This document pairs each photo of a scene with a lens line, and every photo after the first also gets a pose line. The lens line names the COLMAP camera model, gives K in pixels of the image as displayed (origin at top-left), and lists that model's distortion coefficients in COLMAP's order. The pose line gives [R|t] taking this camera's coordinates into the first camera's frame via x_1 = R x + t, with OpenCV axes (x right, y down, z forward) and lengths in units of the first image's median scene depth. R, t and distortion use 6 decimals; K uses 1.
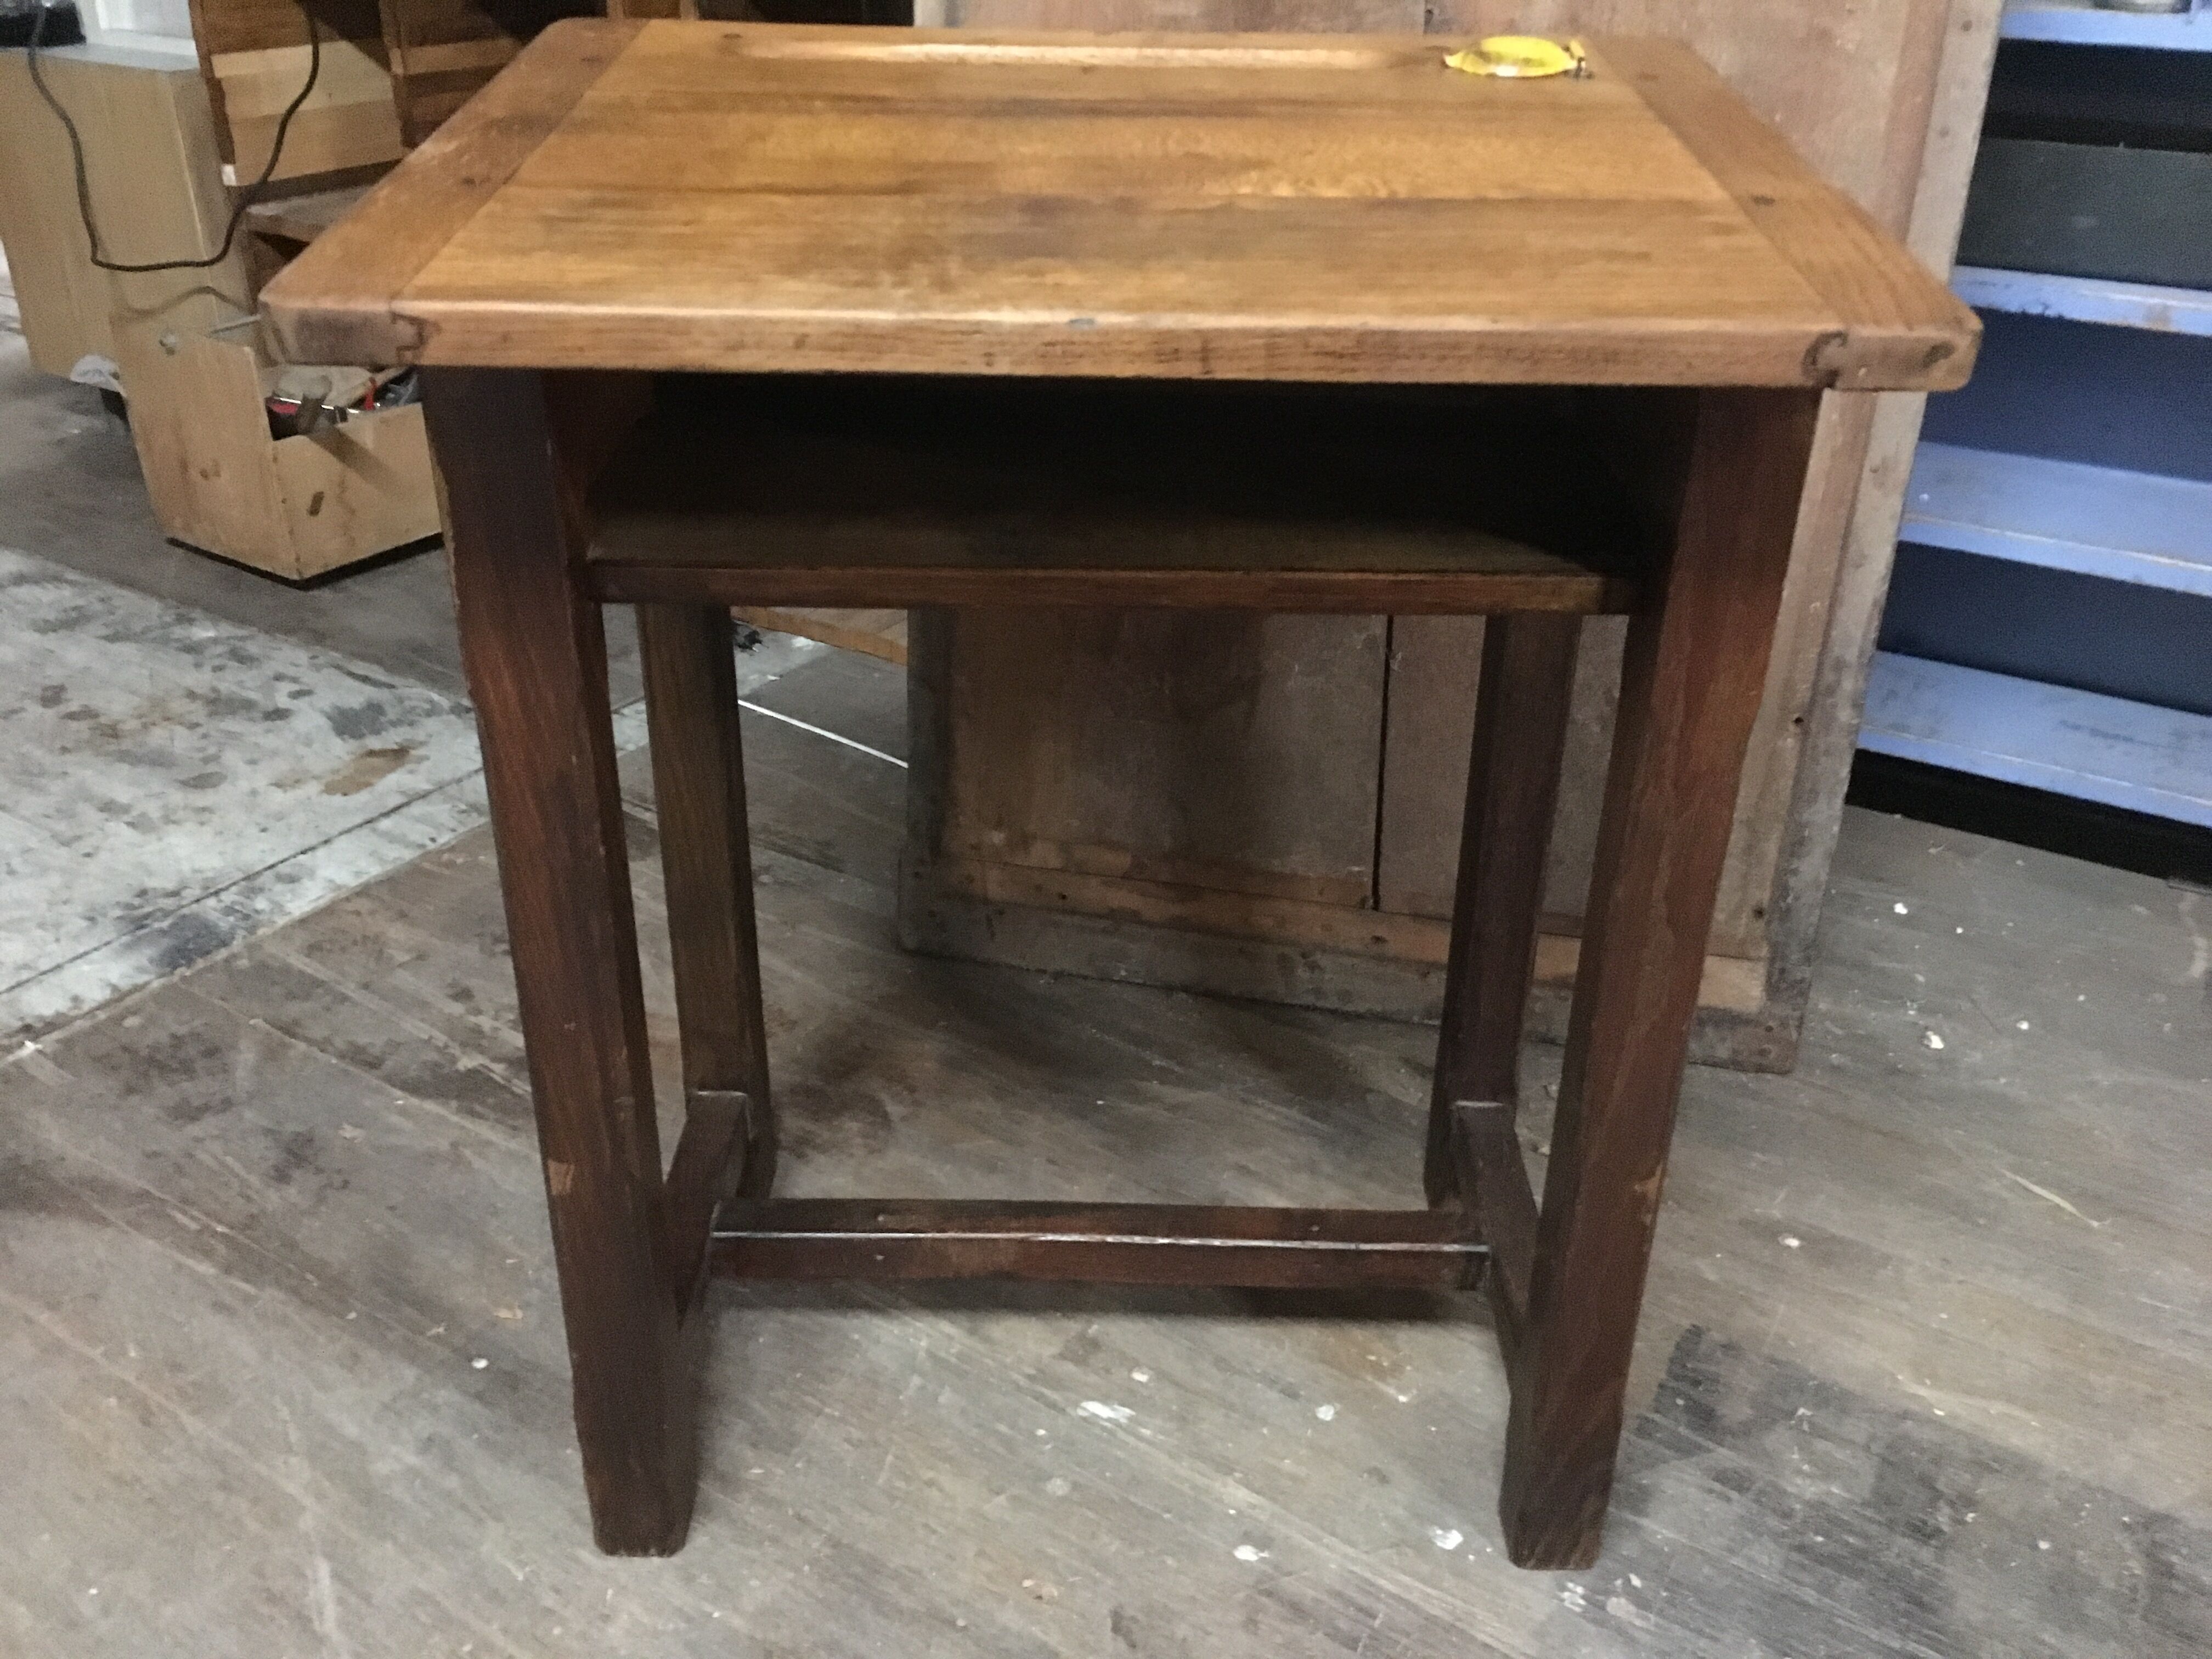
lens RADIAL K [[1894.1, 0, 1100.1], [0, 1894.1, 822.0], [0, 0, 1]] dist [0.078351, -0.115790]
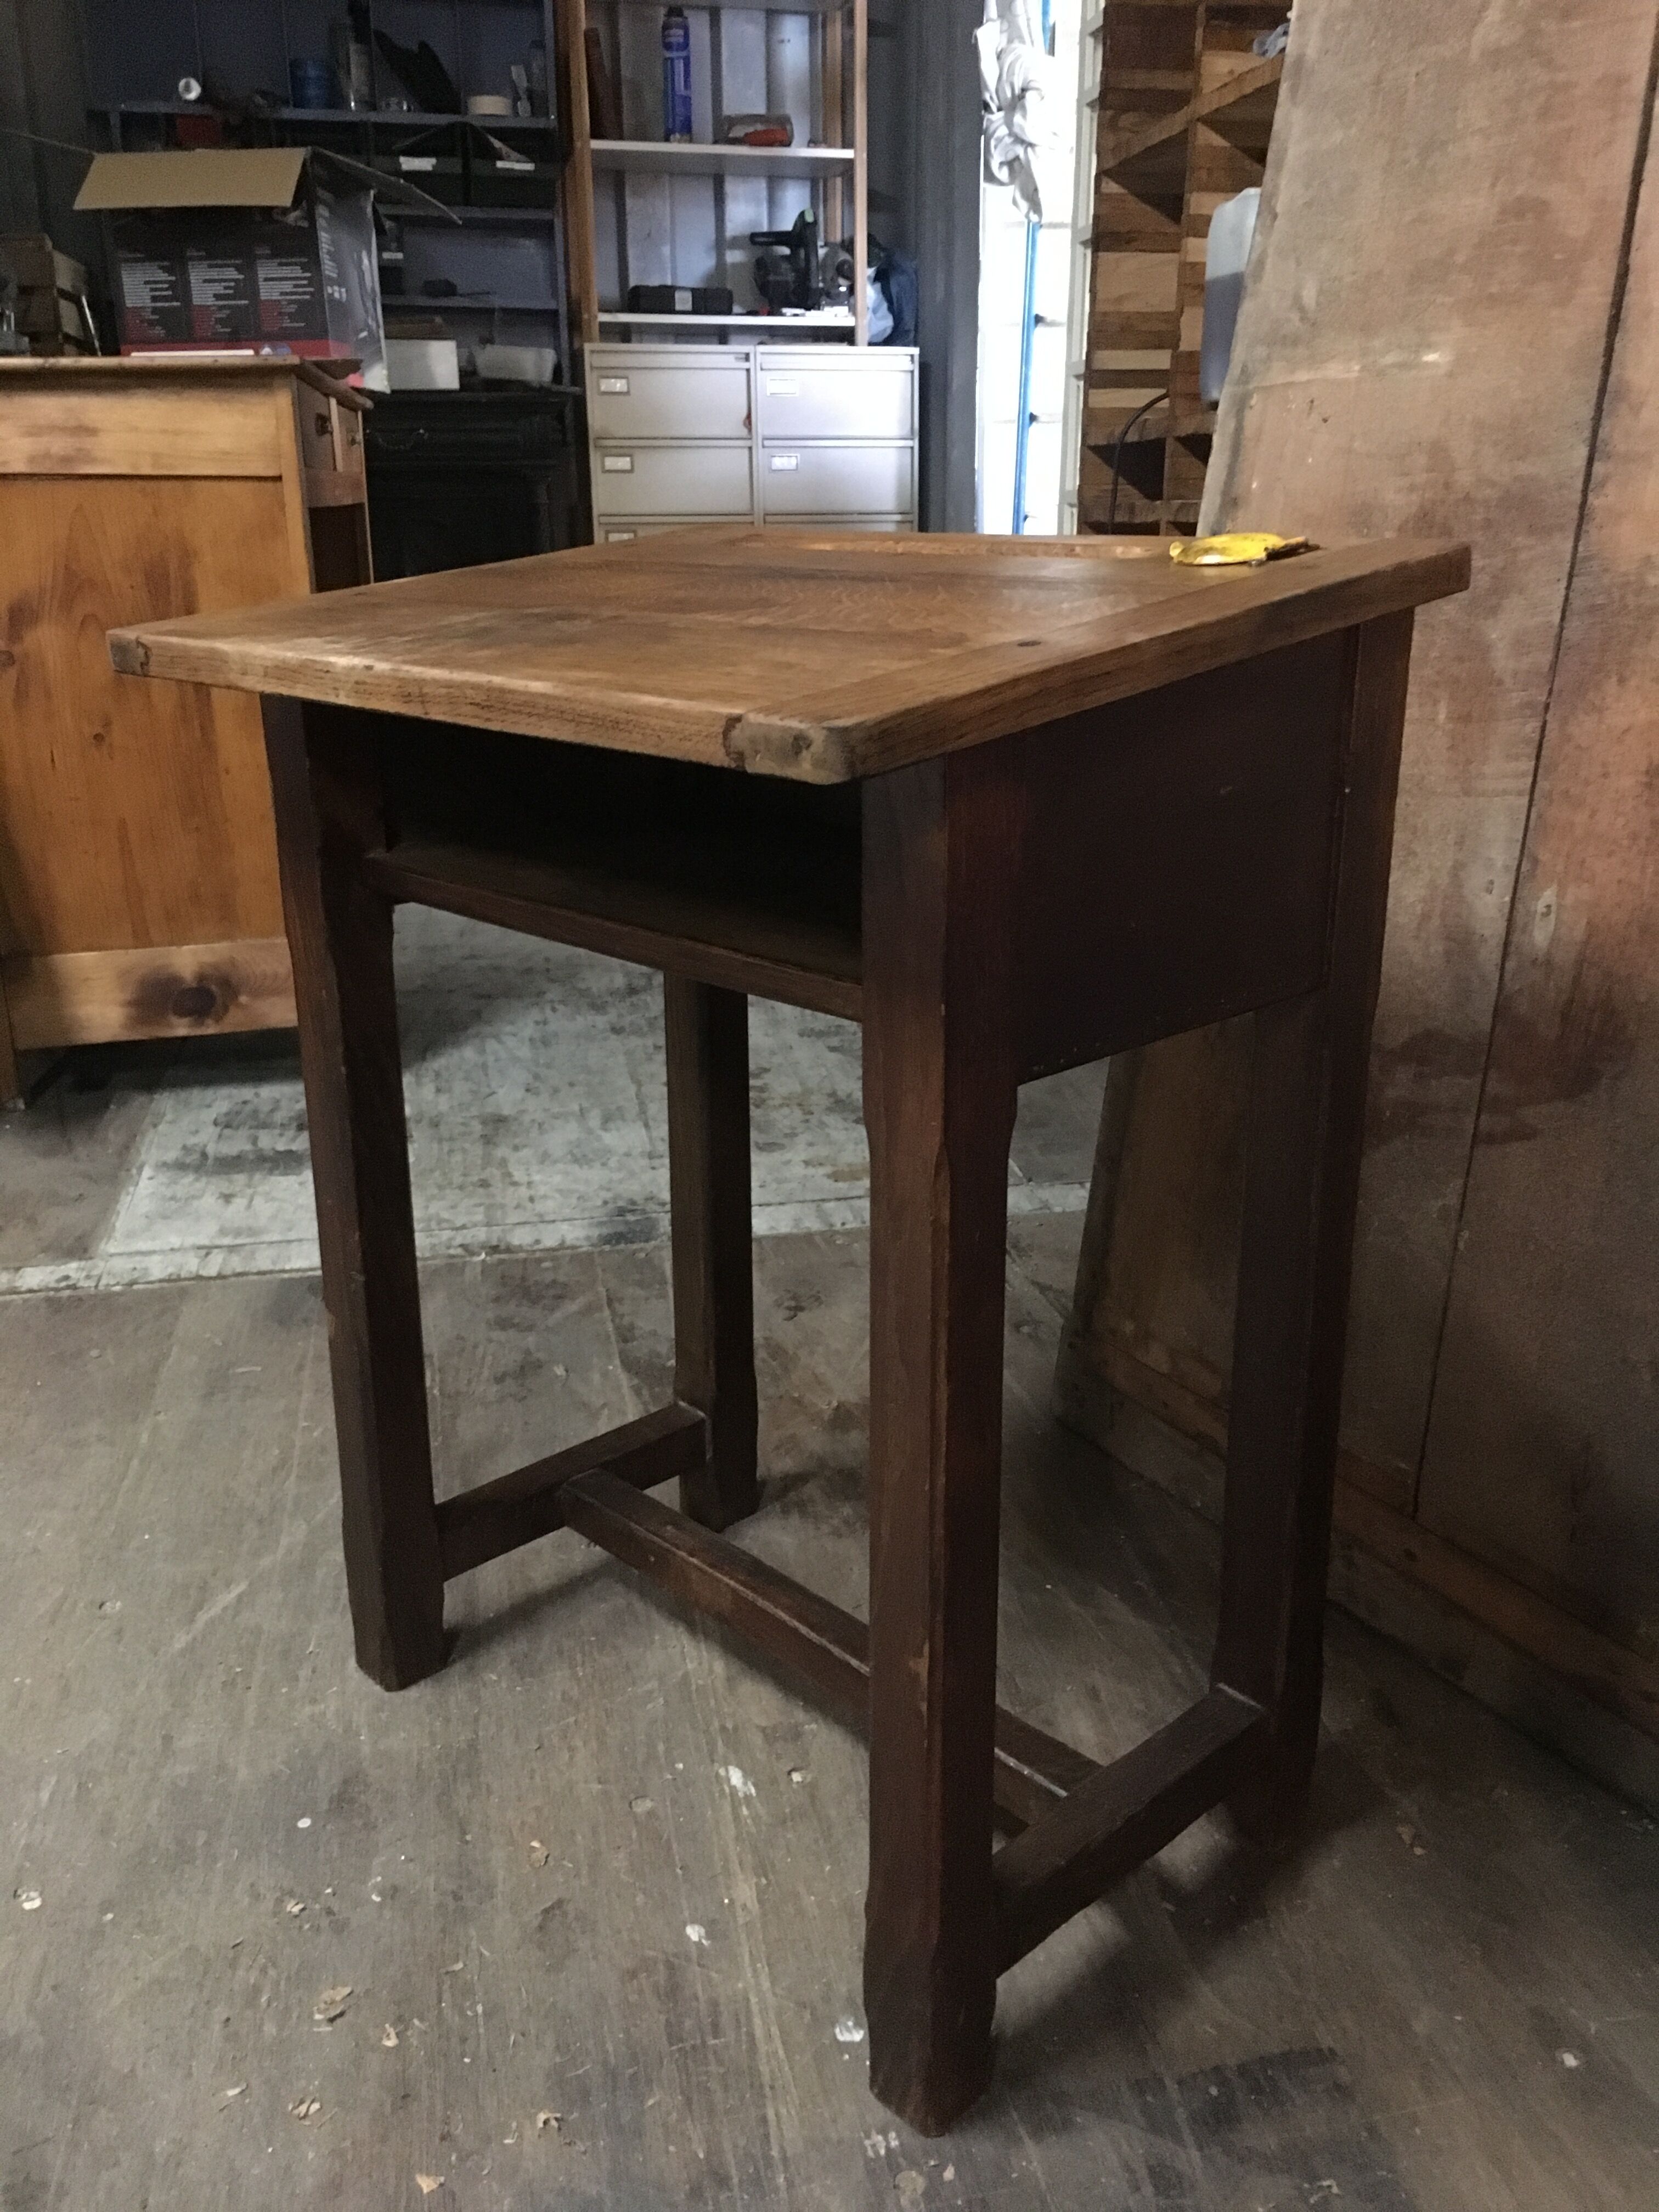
lens RADIAL K [[1894.1, 0, 832.5], [0, 1894.1, 1100.1], [0, 0, 1]] dist [0.078351, -0.115790]
pose [[0.694078, 0.206335, -0.689697, 0.556531], [-0.325209, 0.944586, -0.044685, -0.010546], [0.642258, 0.255311, 0.722718, 0.148783]]
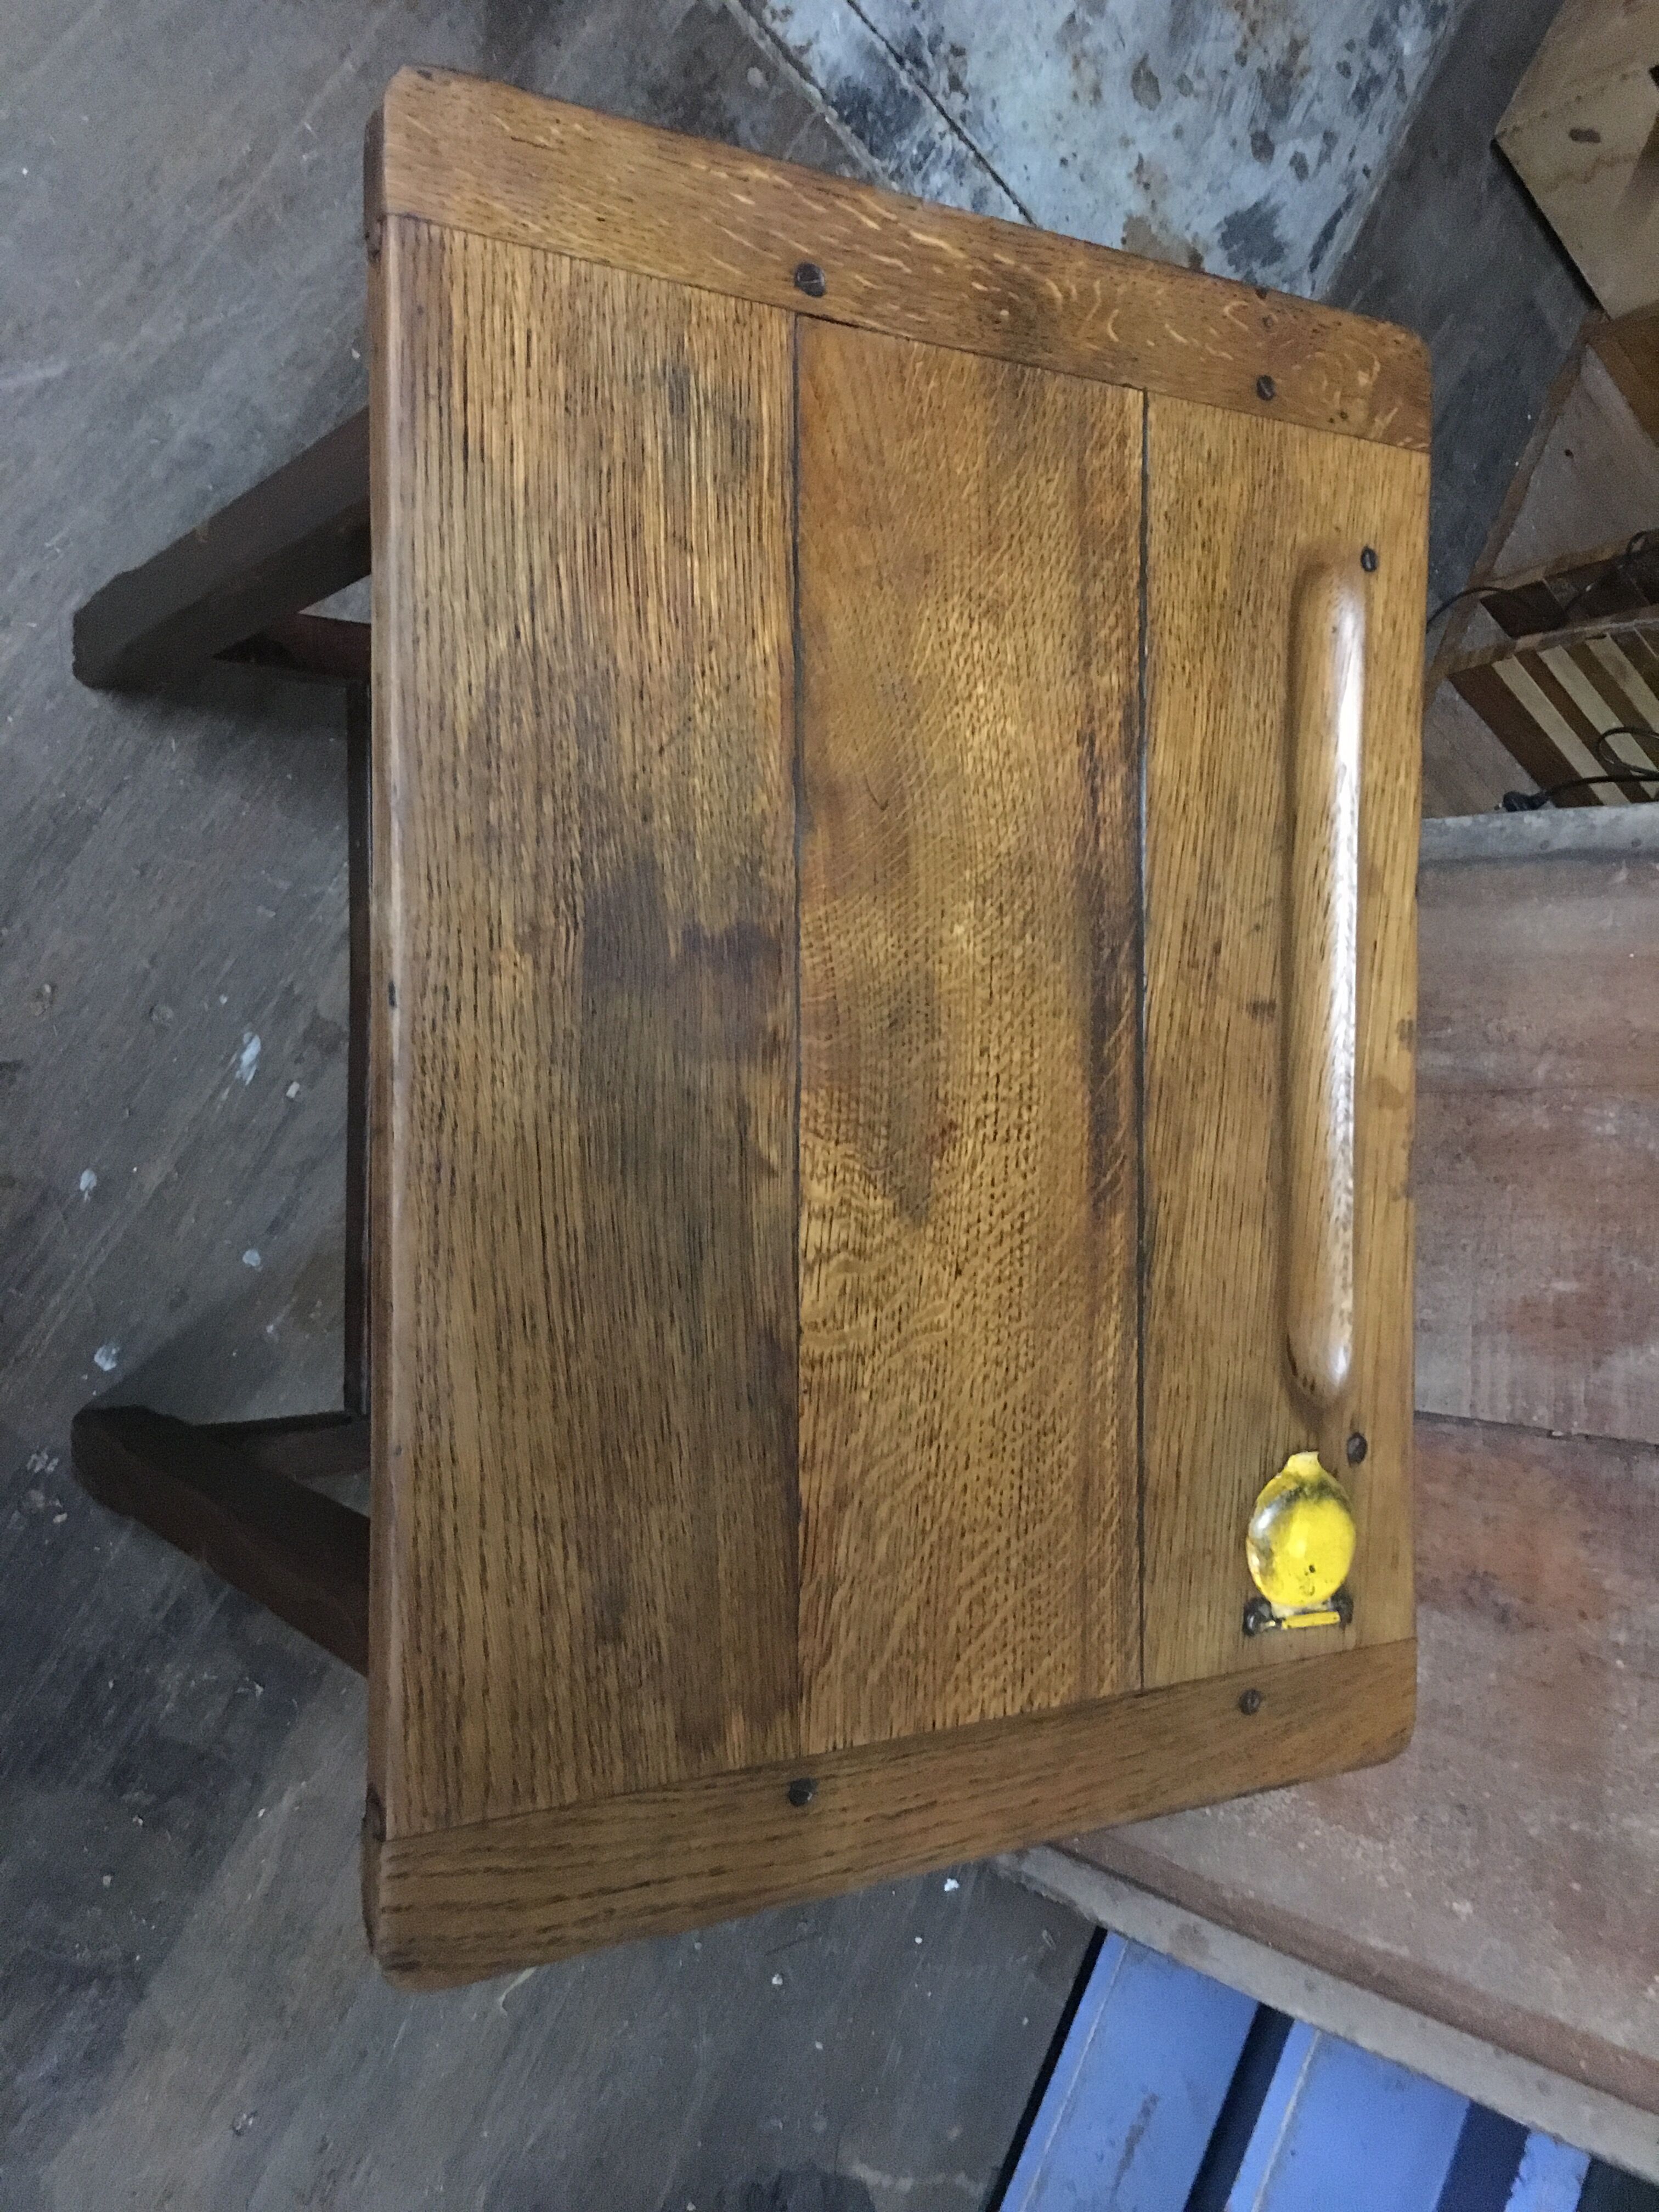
lens RADIAL K [[1894.1, 0, 832.5], [0, 1894.1, 1100.1], [0, 0, 1]] dist [0.078351, -0.115790]
pose [[0.005374, 0.999948, 0.008654, 0.015868], [-0.895378, 0.000958, 0.445306, -0.393704], [0.445275, -0.010142, 0.895336, 0.133915]]
